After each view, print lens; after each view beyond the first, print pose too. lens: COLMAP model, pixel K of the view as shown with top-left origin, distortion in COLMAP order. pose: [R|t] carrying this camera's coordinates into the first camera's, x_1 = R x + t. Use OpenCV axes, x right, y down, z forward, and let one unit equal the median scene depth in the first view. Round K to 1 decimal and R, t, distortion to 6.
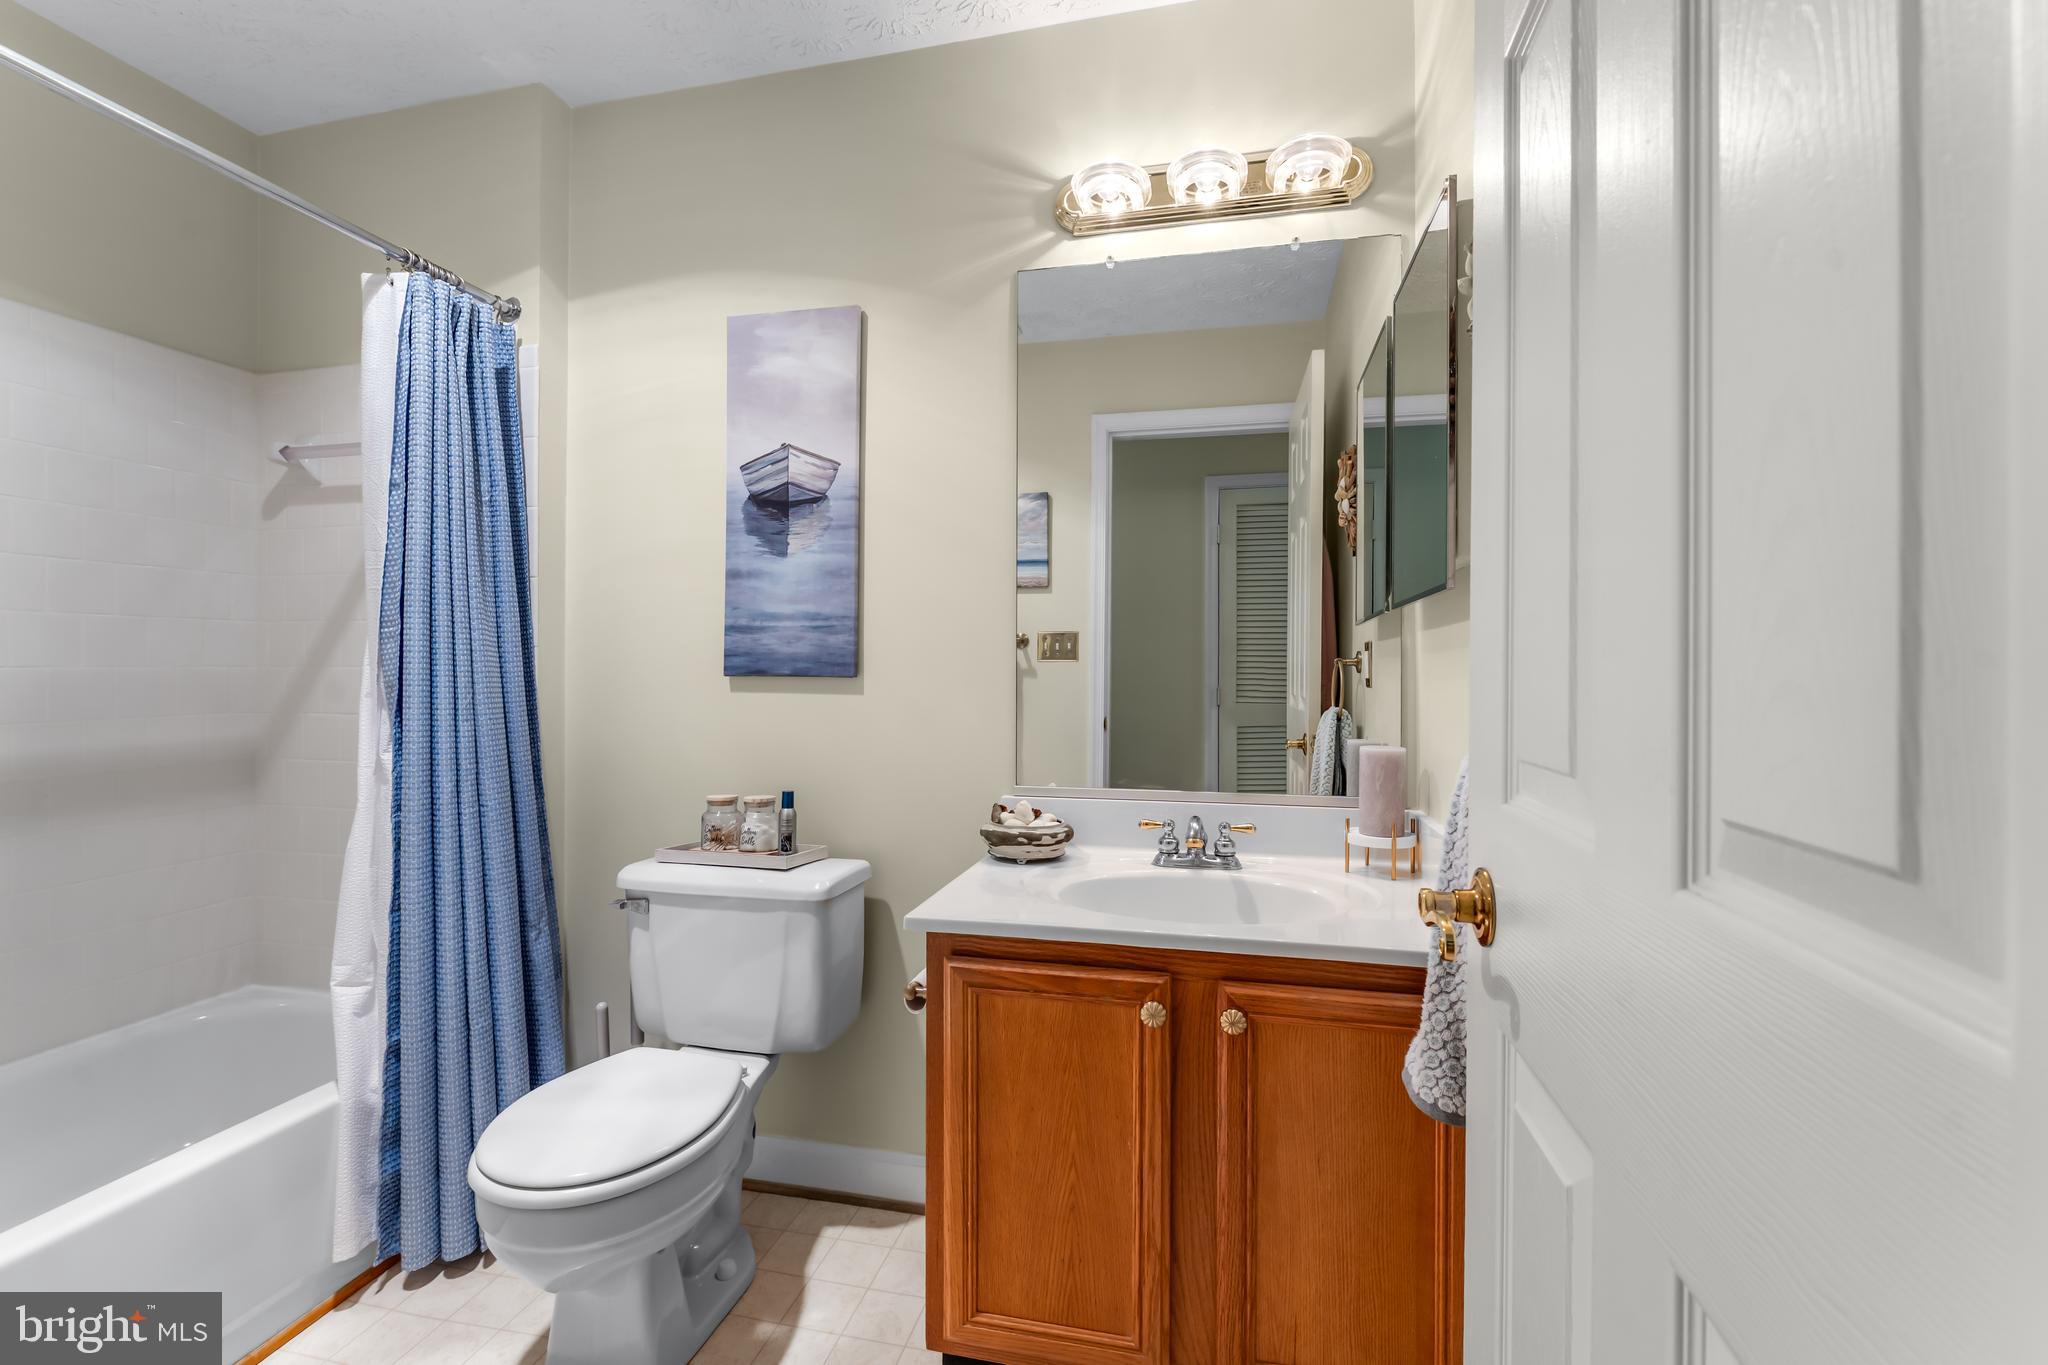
lens RADIAL K [[885.5, 0, 1027.7], [0, 885.5, 681.1], [0, 0, 1]] dist [-0.006843, 0.000087]
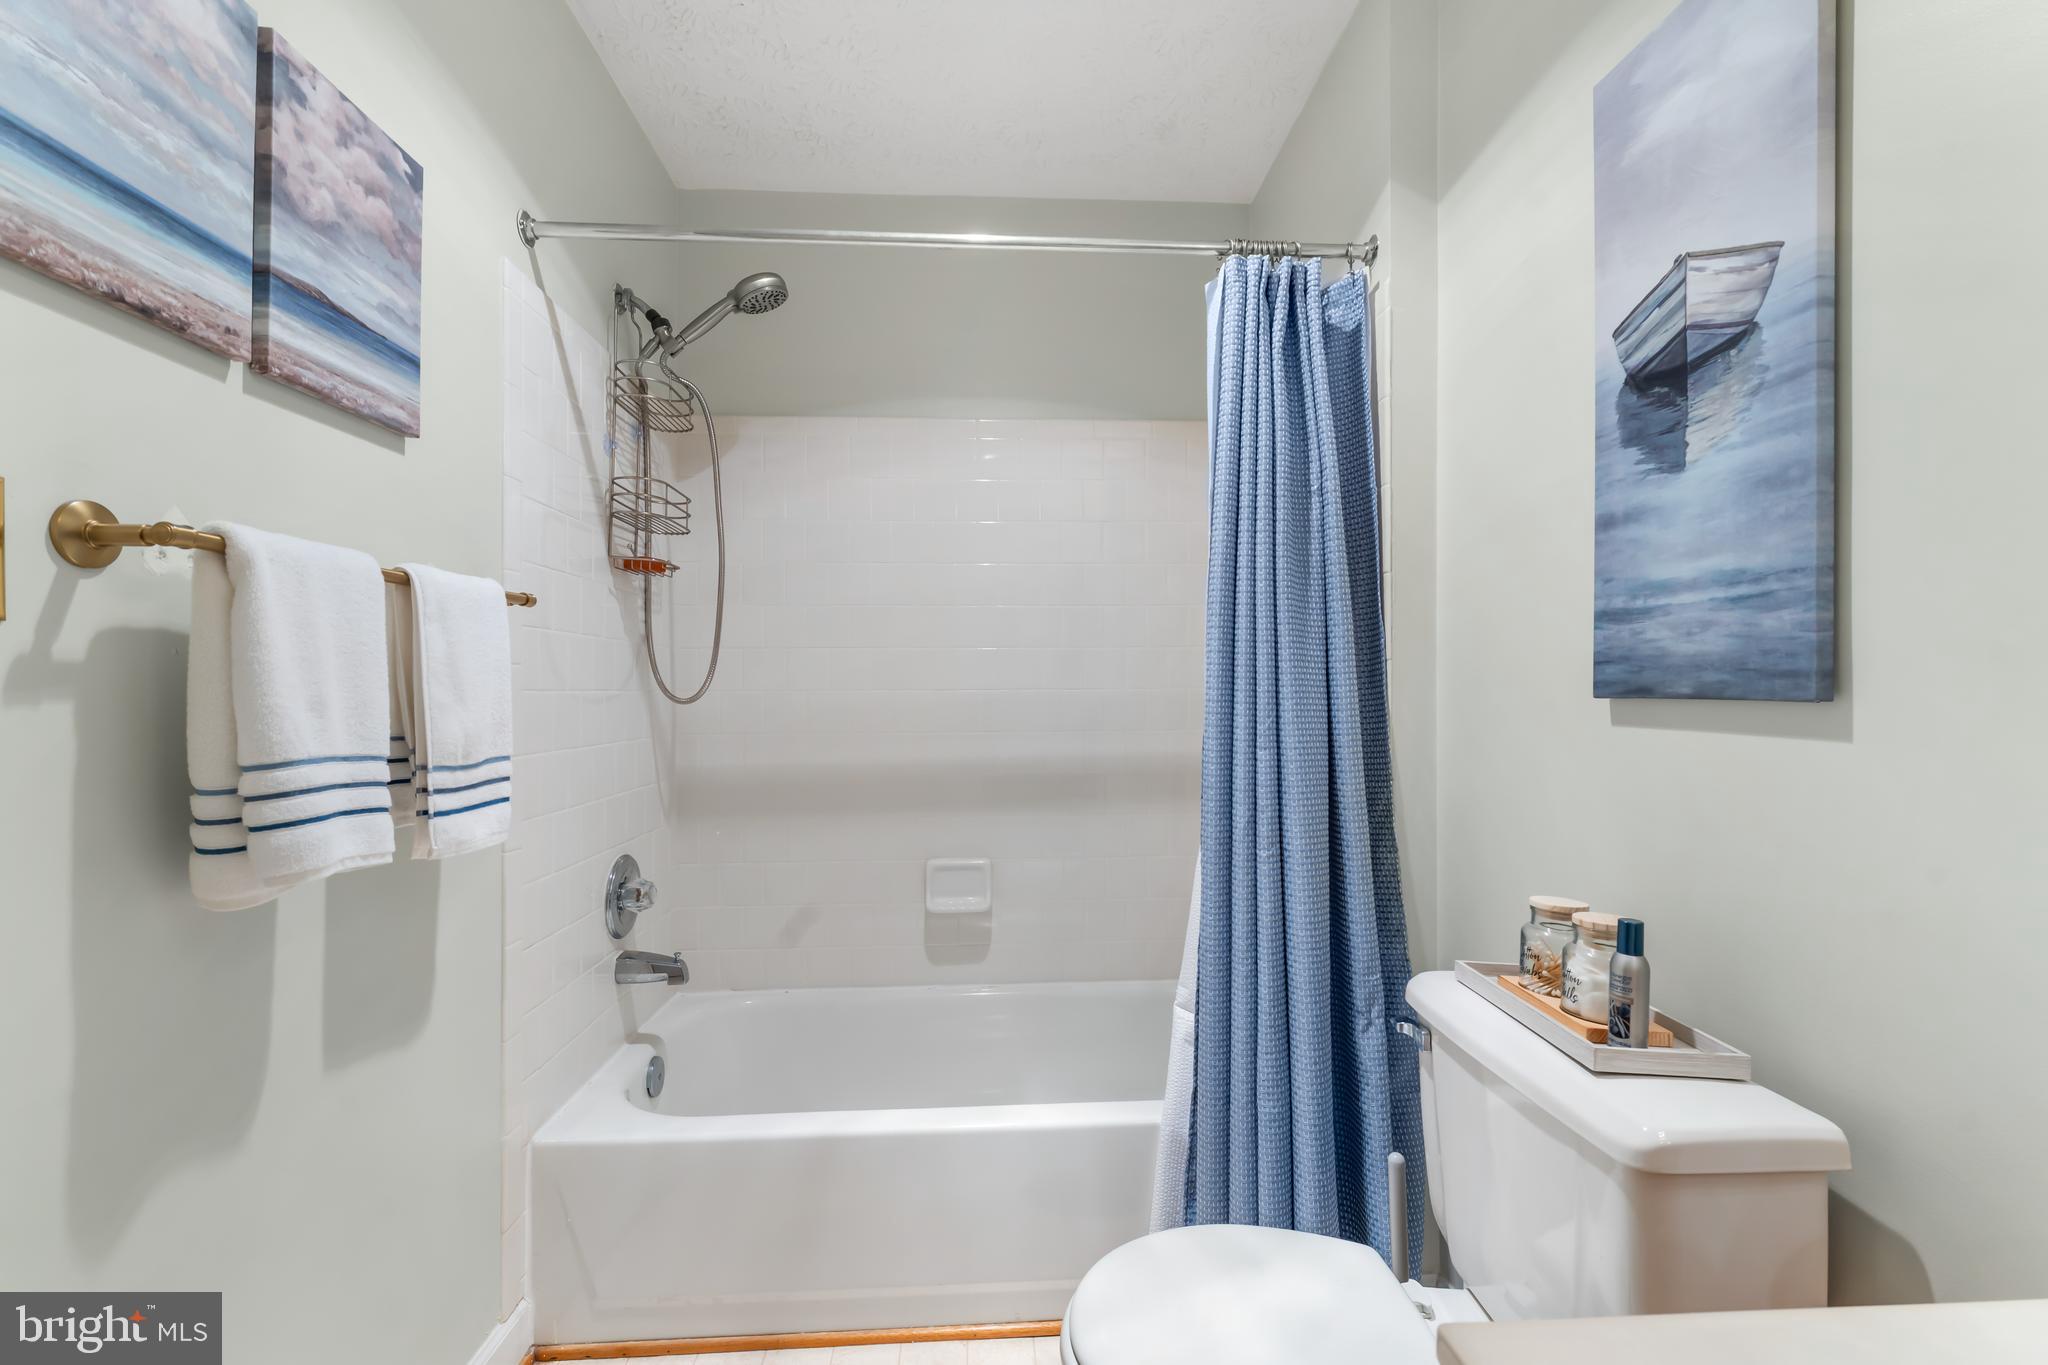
lens RADIAL K [[885.5, 0, 1025.5], [0, 885.5, 689.2], [0, 0, 1]] dist [-0.006843, 0.000087]
pose [[0.273124, -0.005984, -0.961960, 0.121471], [-0.001616, 0.999976, -0.006679, -0.007055], [0.961977, 0.003378, 0.273108, 0.485701]]
